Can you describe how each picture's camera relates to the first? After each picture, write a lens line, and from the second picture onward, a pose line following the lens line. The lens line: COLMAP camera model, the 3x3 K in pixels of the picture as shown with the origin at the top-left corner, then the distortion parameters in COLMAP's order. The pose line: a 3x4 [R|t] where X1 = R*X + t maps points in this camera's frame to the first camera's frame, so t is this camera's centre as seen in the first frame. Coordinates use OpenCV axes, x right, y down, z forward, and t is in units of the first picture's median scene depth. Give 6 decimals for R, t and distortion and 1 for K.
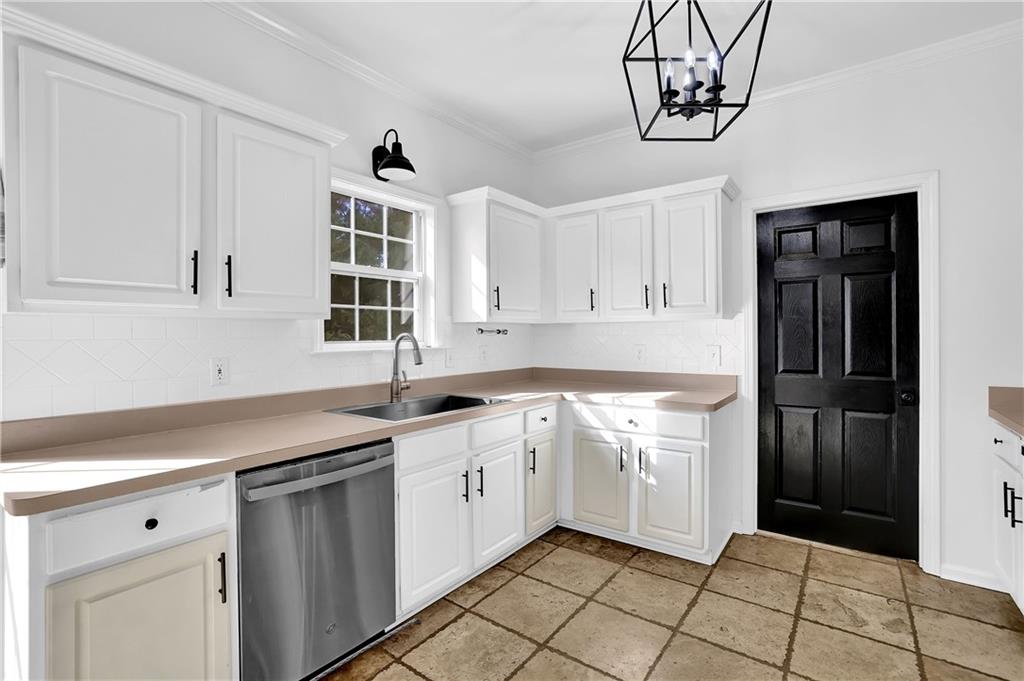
lens RADIAL K [[468.7, 0, 512.0], [0, 468.7, 340.5], [0, 0, 1]] dist [-0.003200, 0.000754]
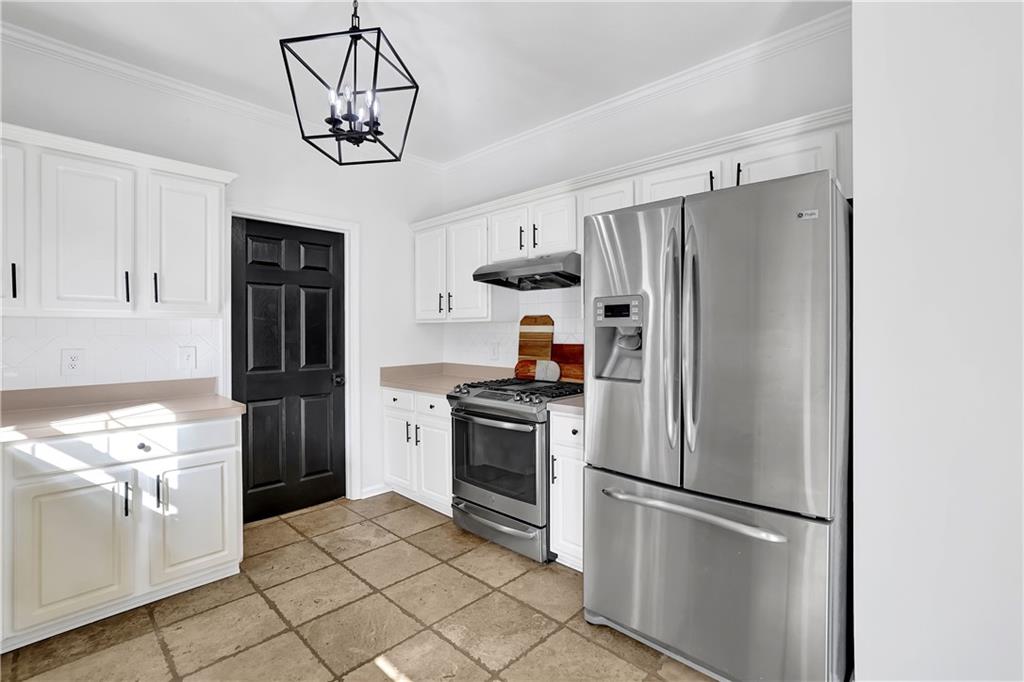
lens RADIAL K [[468.2, 0, 502.9], [0, 468.2, 330.7], [0, 0, 1]] dist [-0.000786, 0.000746]
pose [[0.148419, 0.011503, 0.988858, -0.449482], [0.013510, 0.999815, -0.013659, 0.000030], [-0.988832, 0.015387, 0.148236, 0.304175]]
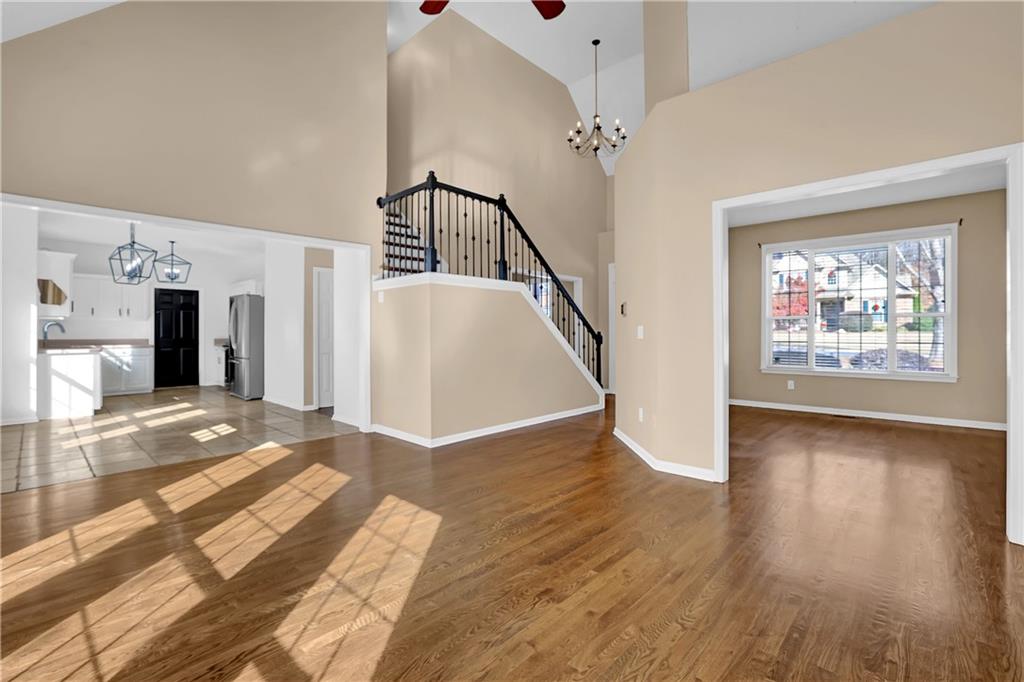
lens RADIAL K [[468.2, 0, 502.9], [0, 468.2, 330.7], [0, 0, 1]] dist [-0.000786, 0.000746]
pose [[0.153561, 0.013963, 0.988041, -2.553746], [0.009933, 0.999828, -0.015674, 0.104320], [-0.988089, 0.012221, 0.153396, -2.066483]]
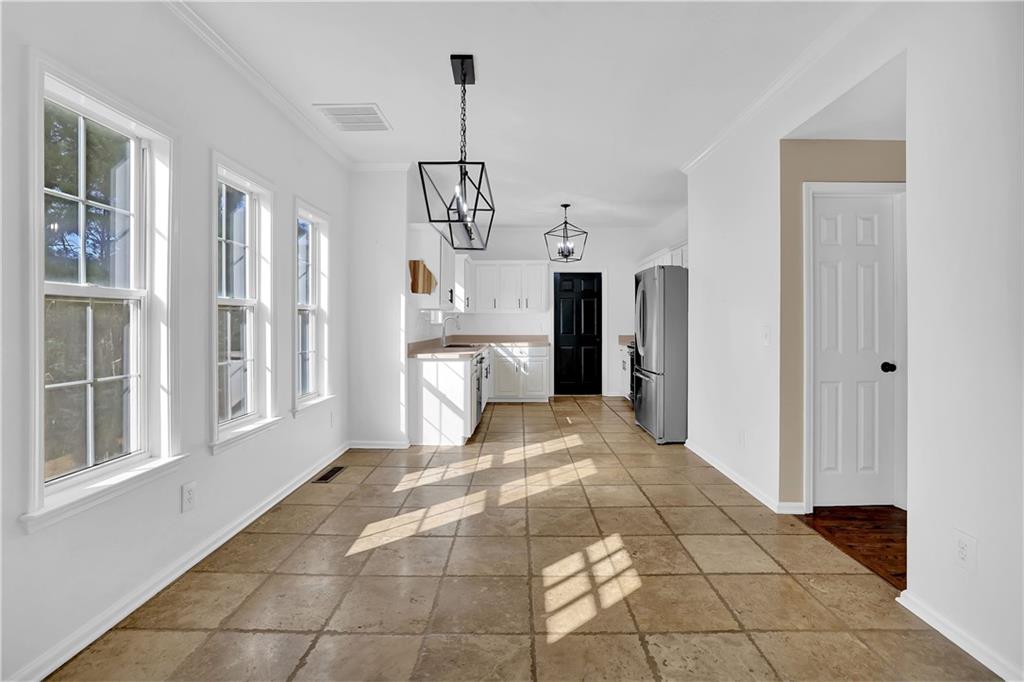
lens RADIAL K [[468.2, 0, 502.9], [0, 468.2, 330.7], [0, 0, 1]] dist [-0.000786, 0.000746]
pose [[0.826456, -0.003667, 0.562989, -1.334829], [0.001858, 0.999991, 0.003787, 0.046018], [-0.562998, -0.002083, 0.826456, -1.118803]]
